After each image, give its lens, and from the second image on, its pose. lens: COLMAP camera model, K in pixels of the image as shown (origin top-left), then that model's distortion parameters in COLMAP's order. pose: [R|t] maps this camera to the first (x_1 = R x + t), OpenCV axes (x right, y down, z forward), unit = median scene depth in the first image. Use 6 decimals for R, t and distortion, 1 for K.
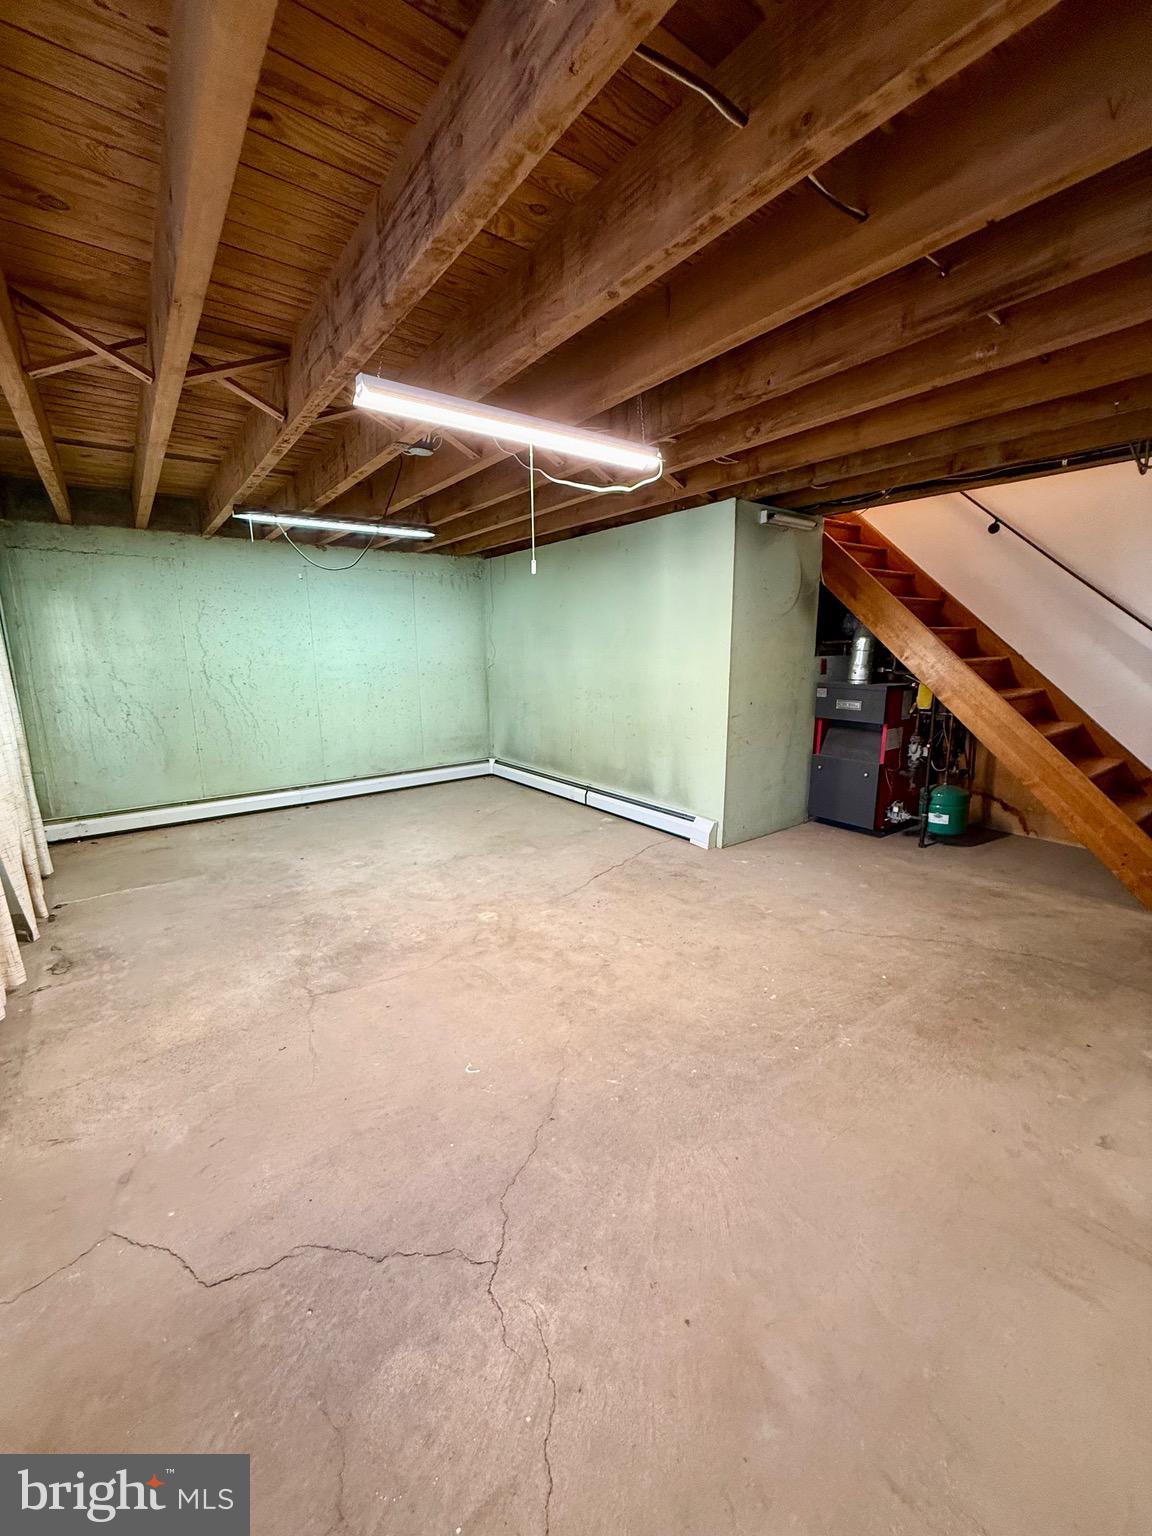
lens RADIAL K [[608.8, 0, 577.3], [0, 608.8, 766.3], [0, 0, 1]] dist [-0.003599, -0.000214]
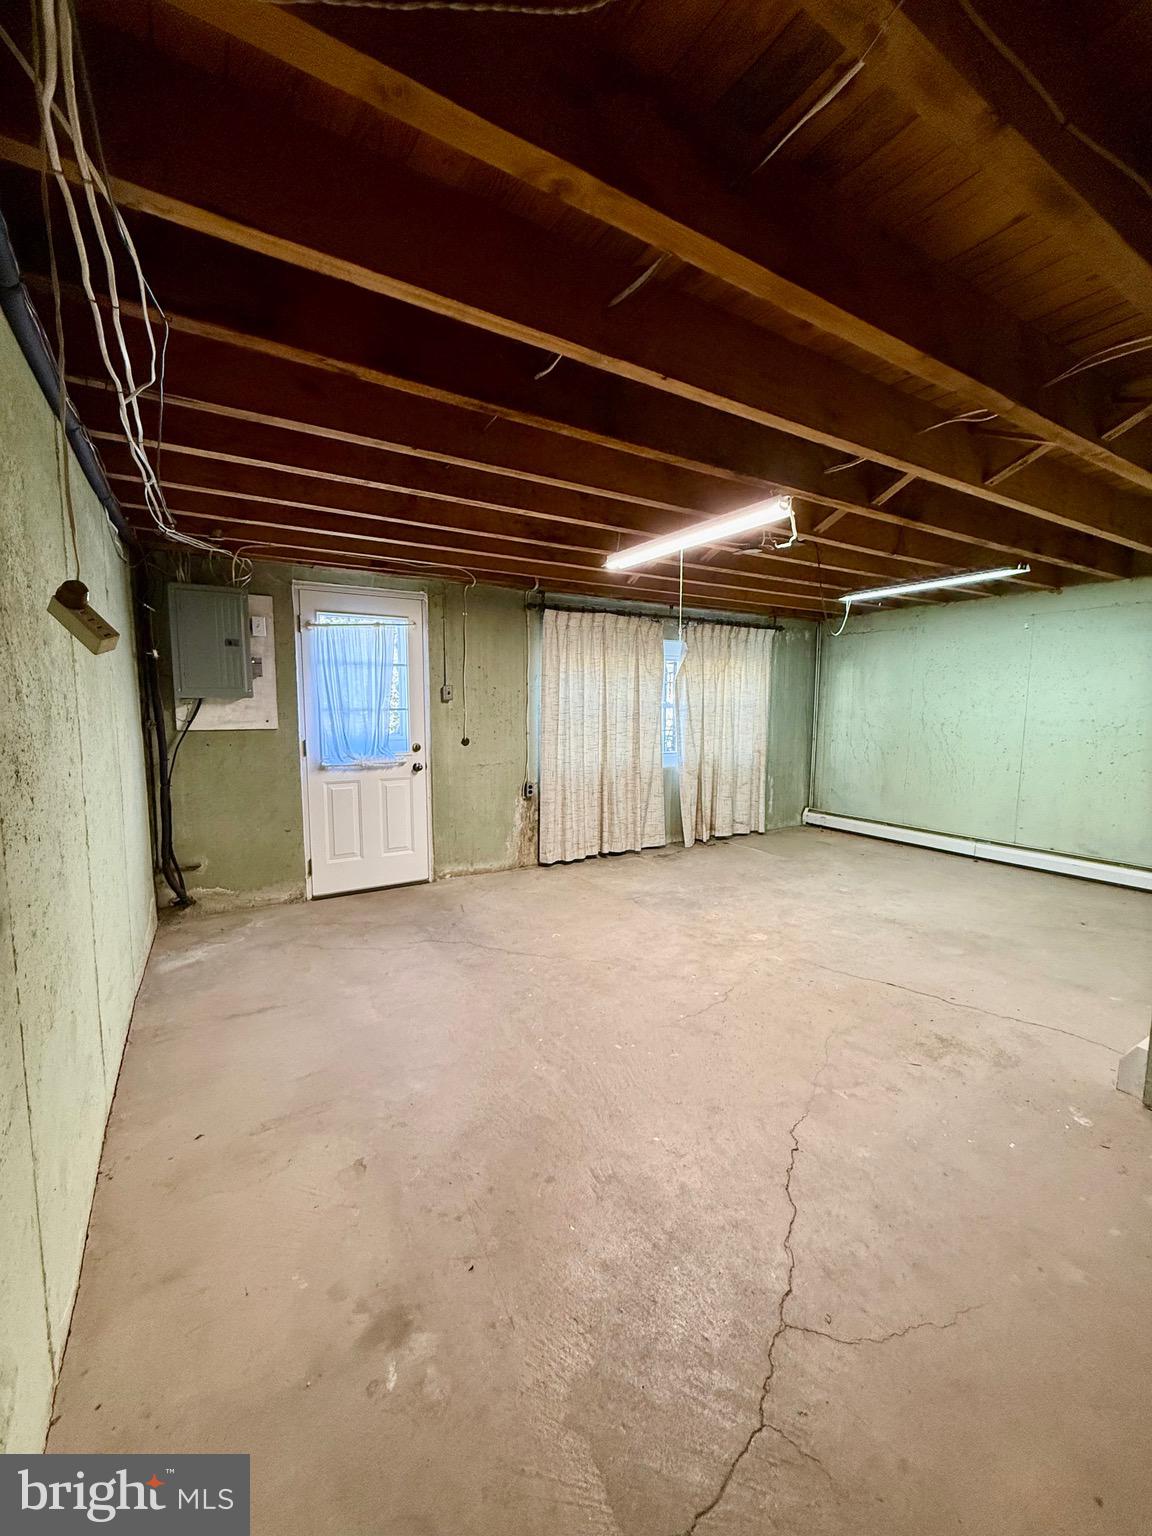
lens RADIAL K [[608.8, 0, 574.4], [0, 608.8, 768.7], [0, 0, 1]] dist [-0.003599, -0.000214]
pose [[-0.101397, 0.117022, -0.987939, 0.881521], [-0.195755, 0.971296, 0.135142, -0.127493], [0.975397, 0.207097, -0.075579, 0.638747]]
